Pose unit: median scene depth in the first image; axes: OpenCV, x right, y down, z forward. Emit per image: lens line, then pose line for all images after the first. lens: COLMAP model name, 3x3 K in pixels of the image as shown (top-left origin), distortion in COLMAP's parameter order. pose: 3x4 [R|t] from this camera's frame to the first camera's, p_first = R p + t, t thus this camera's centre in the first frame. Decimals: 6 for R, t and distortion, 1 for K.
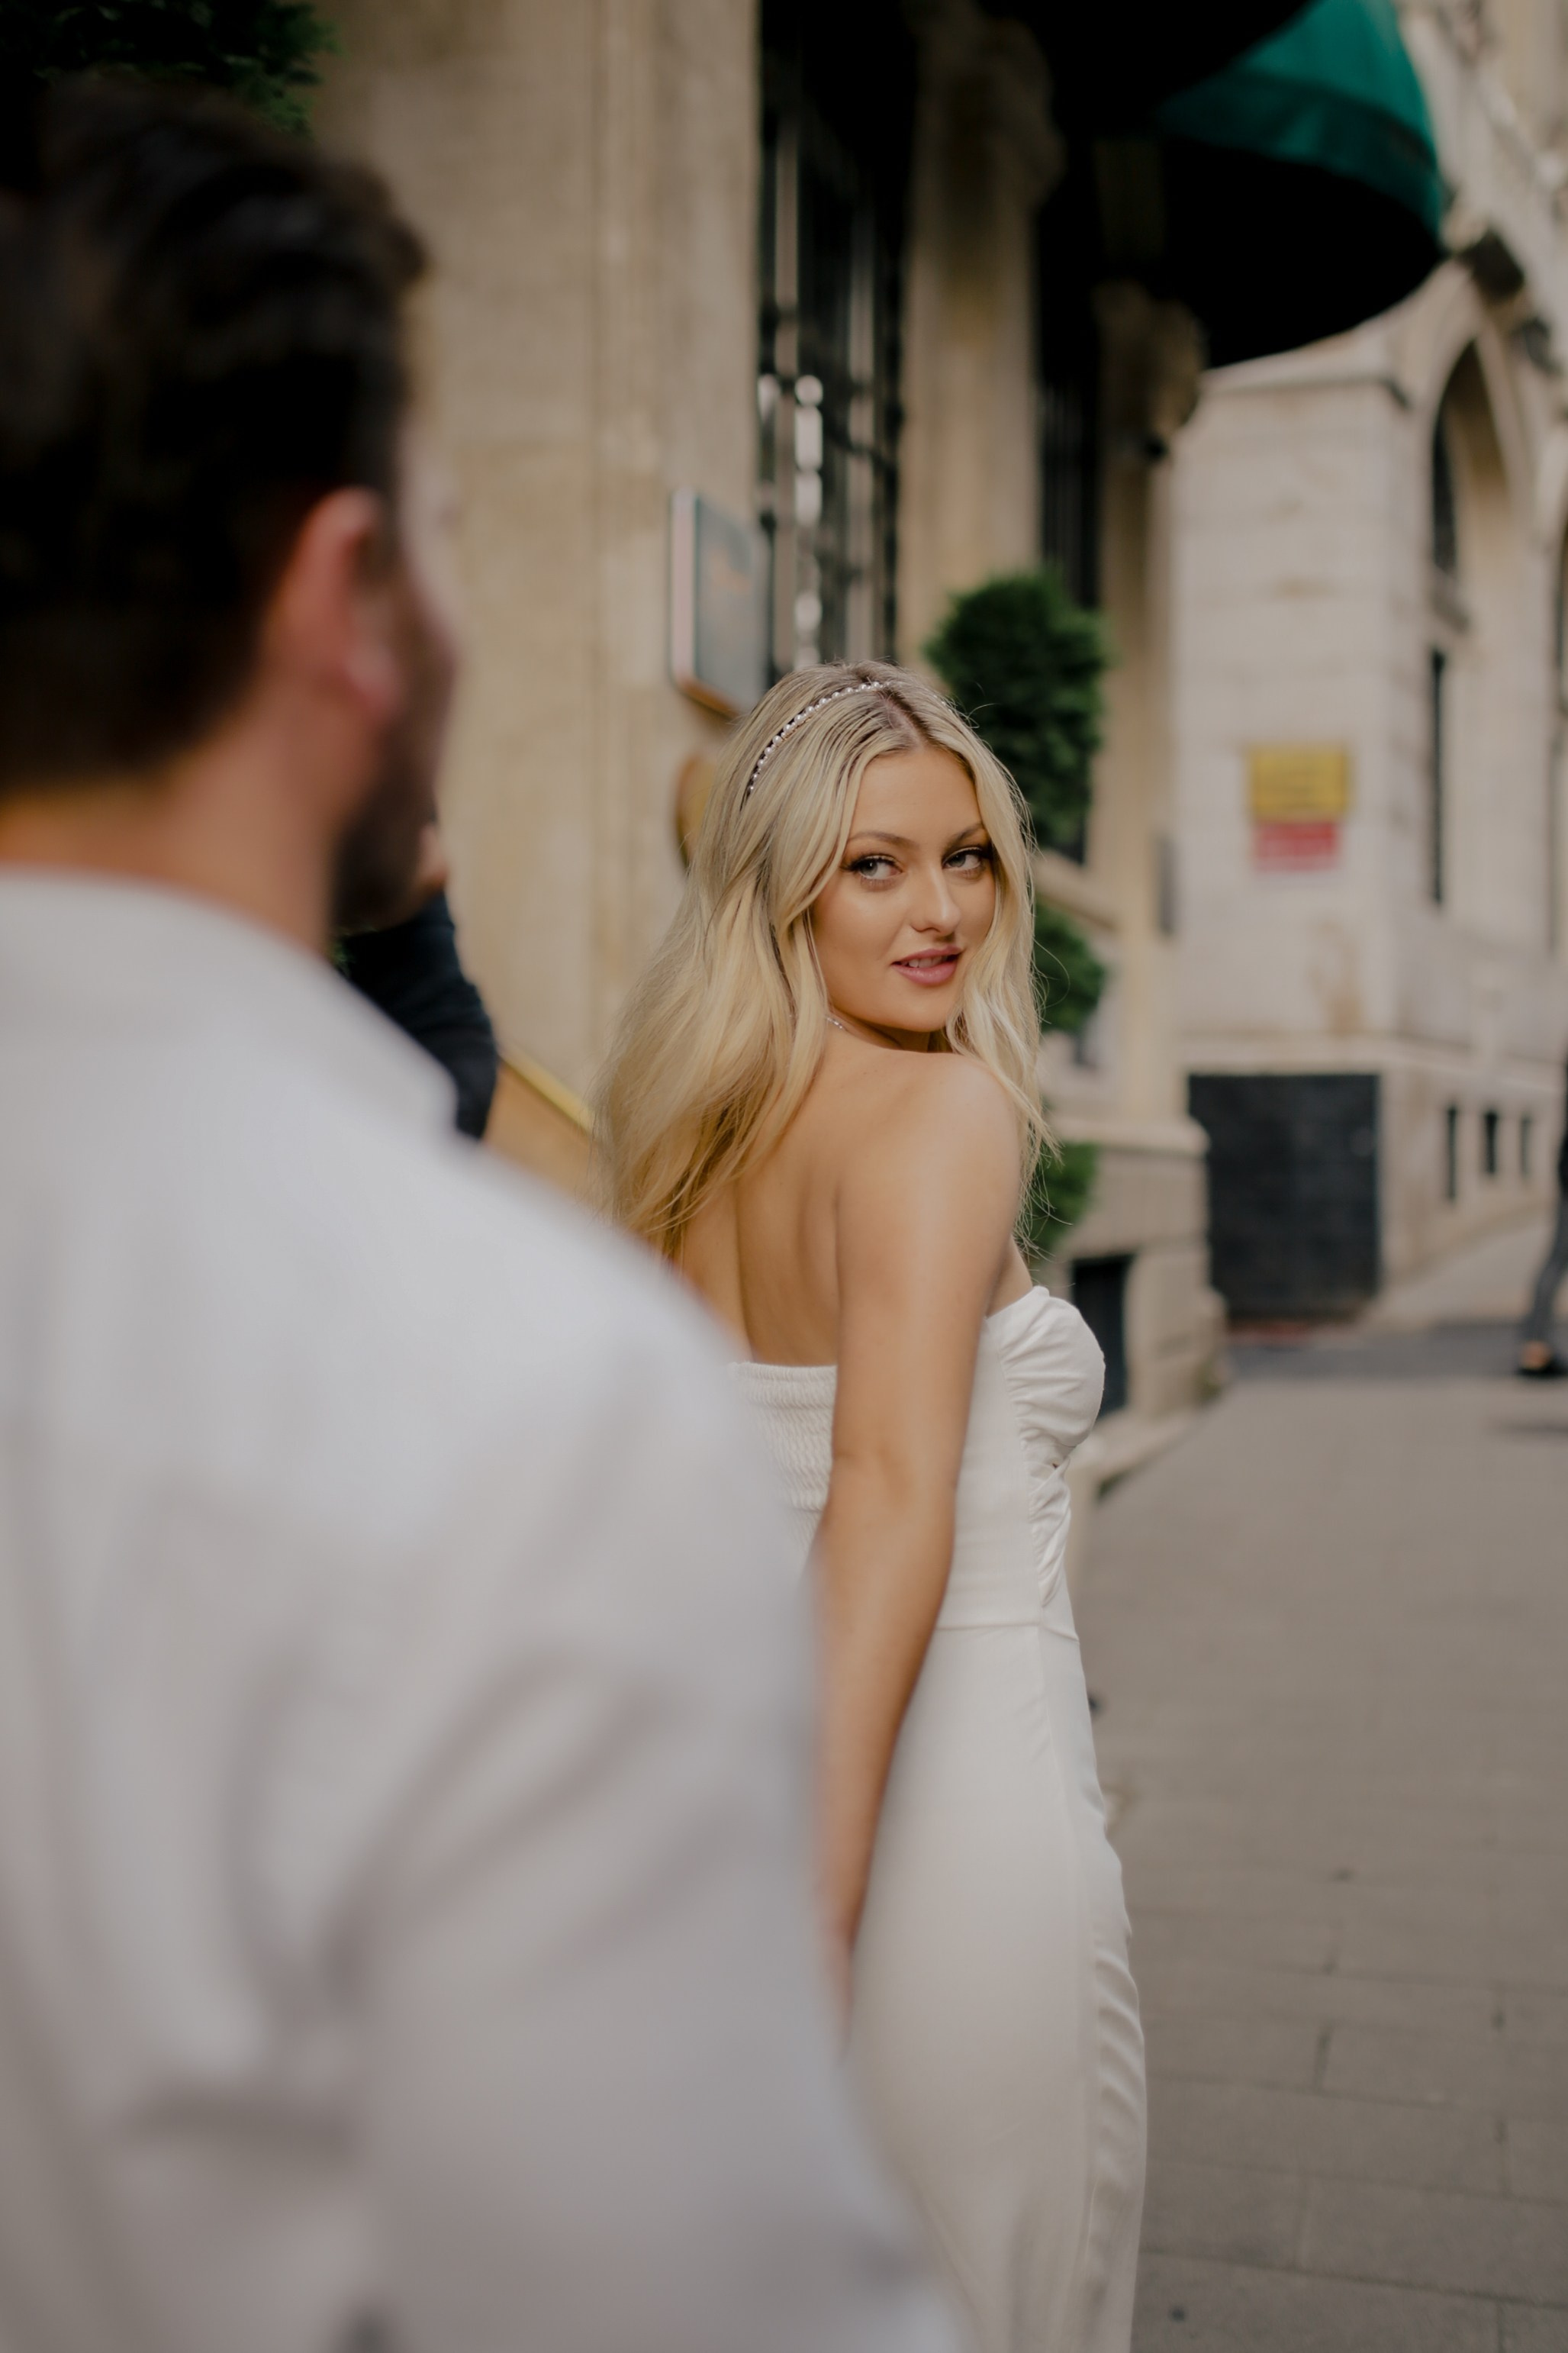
lens RADIAL K [[2580.6, 0, 861.3], [0, 2580.6, 1117.0], [0, 0, 1]] dist [0.077001, 0.051698]
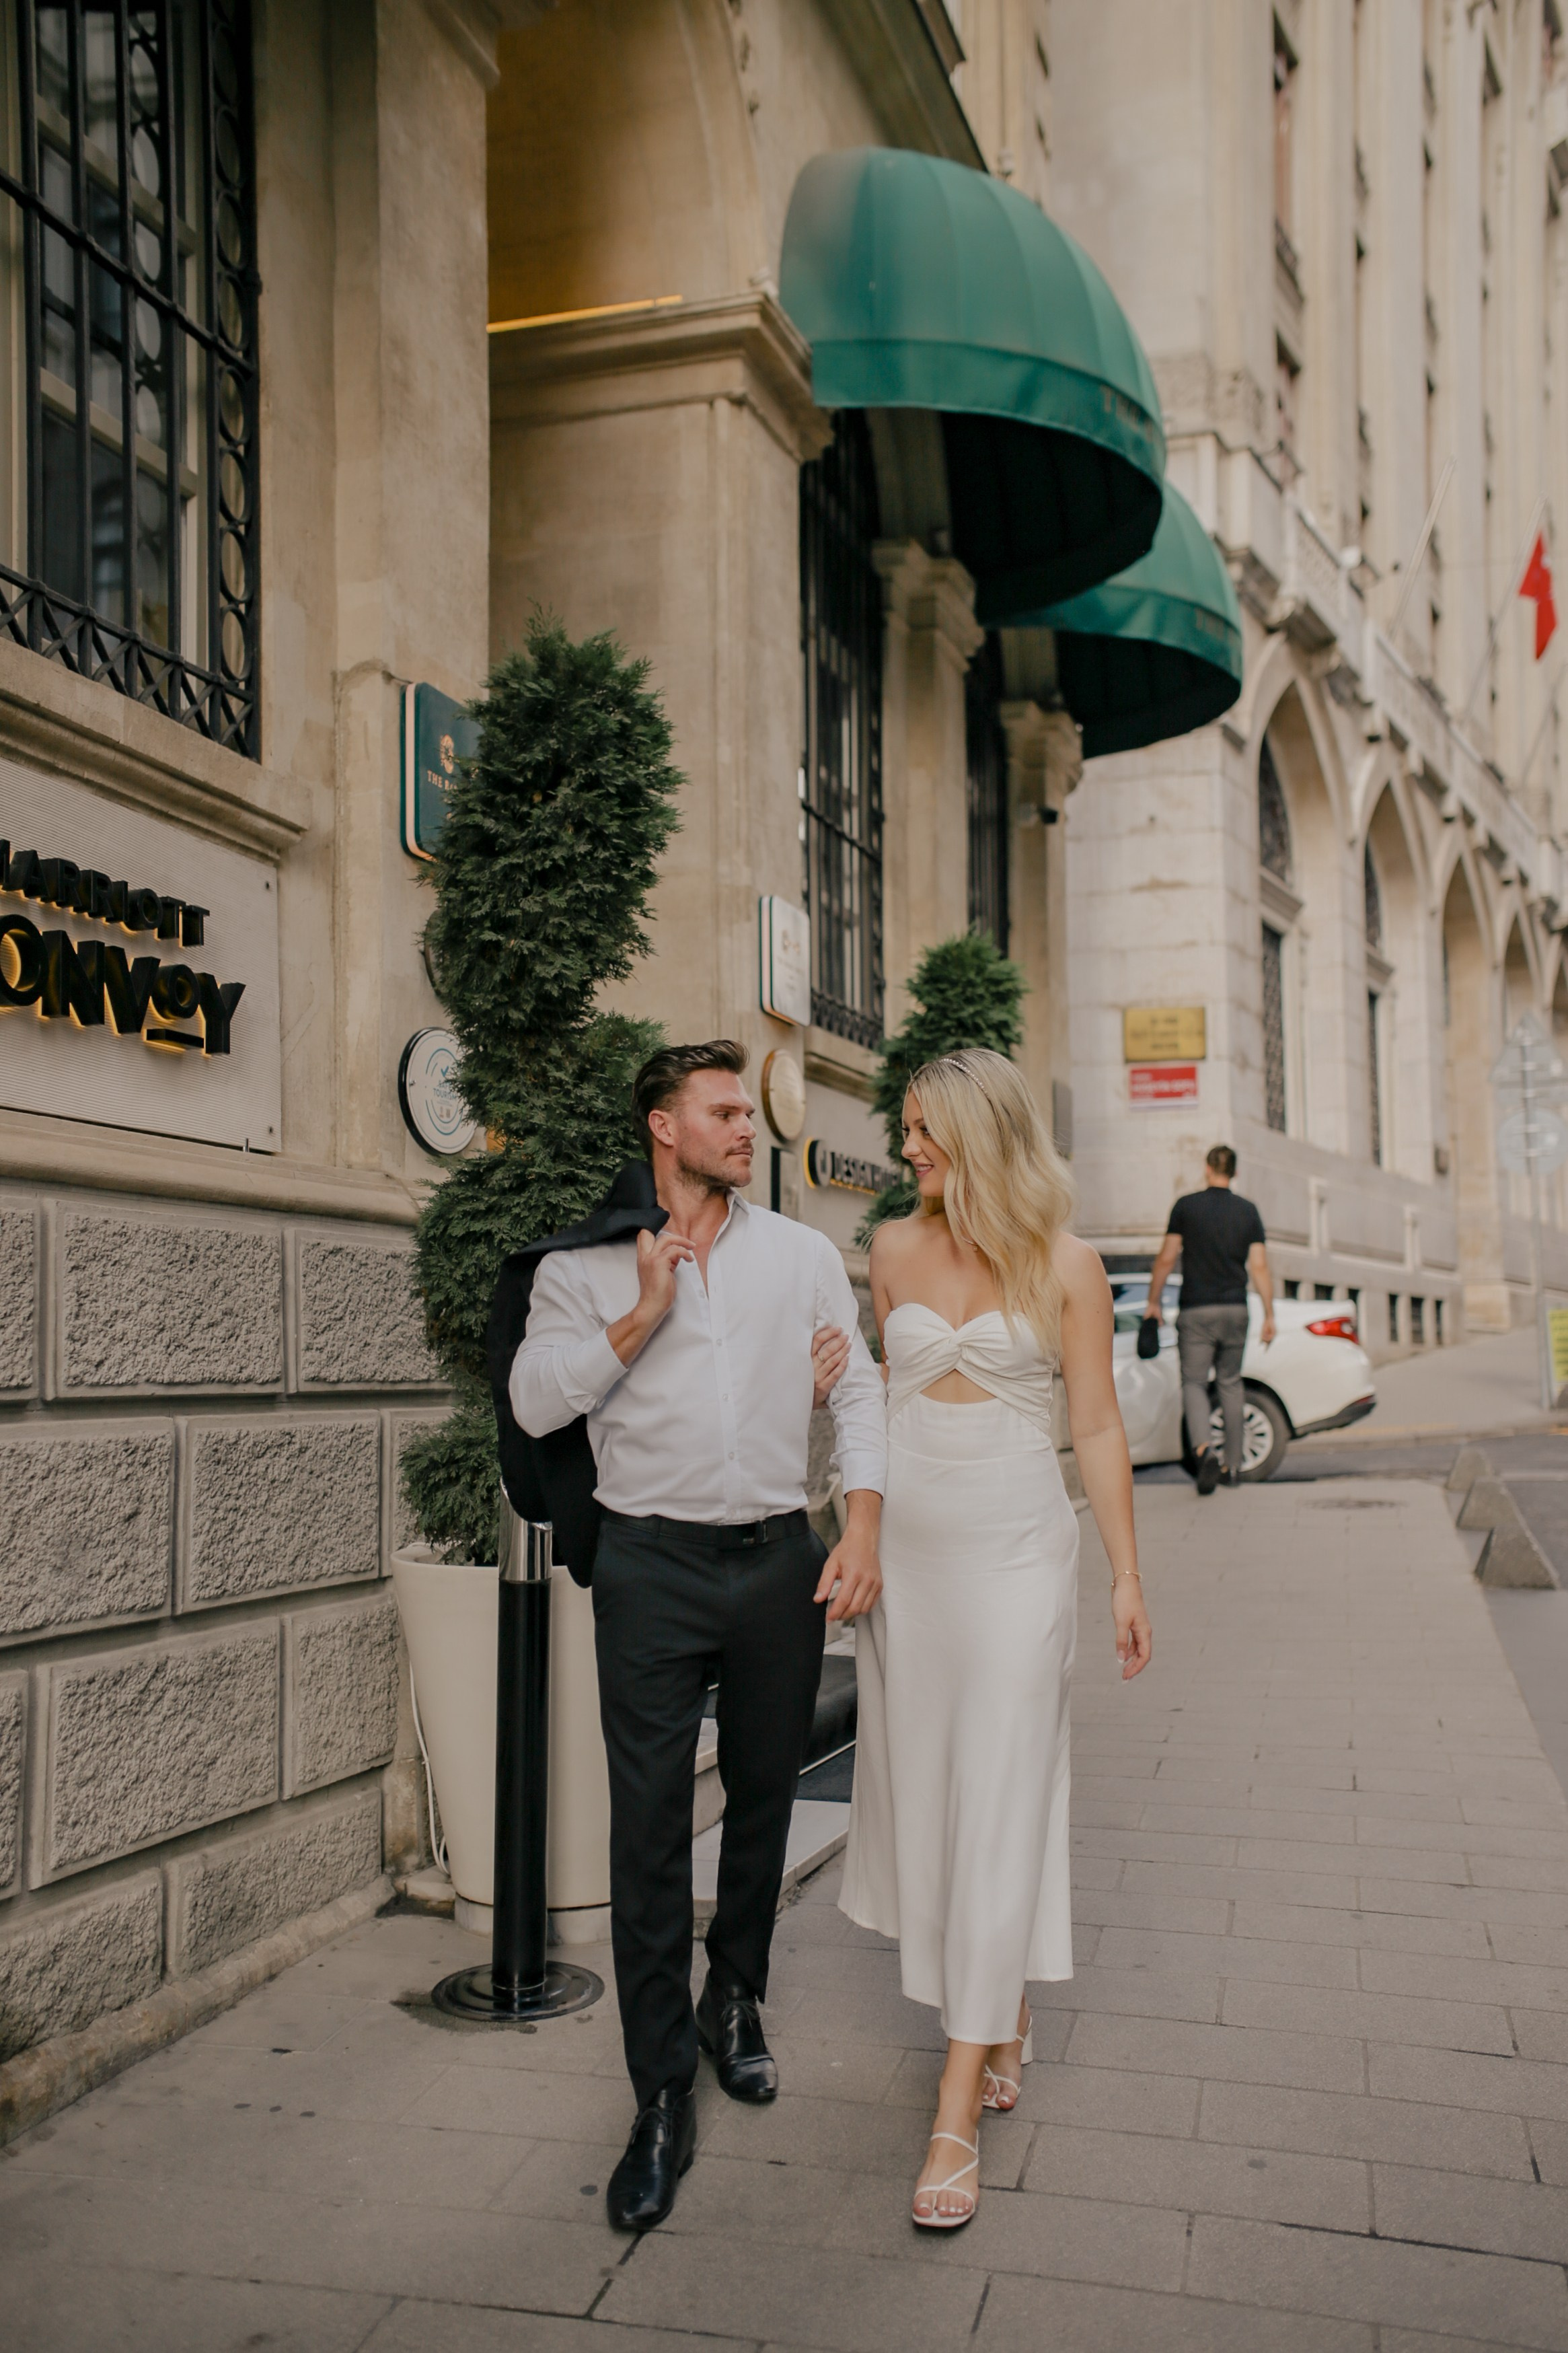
lens RADIAL K [[2280.3, 0, 775.7], [0, 2280.3, 1175.4], [0, 0, 1]] dist [0.082859, 0.037526]
pose [[0.999870, -0.013172, -0.009263, -0.015998], [0.012588, 0.998089, -0.060500, 0.008582], [0.010042, 0.060376, 0.998125, -0.143020]]
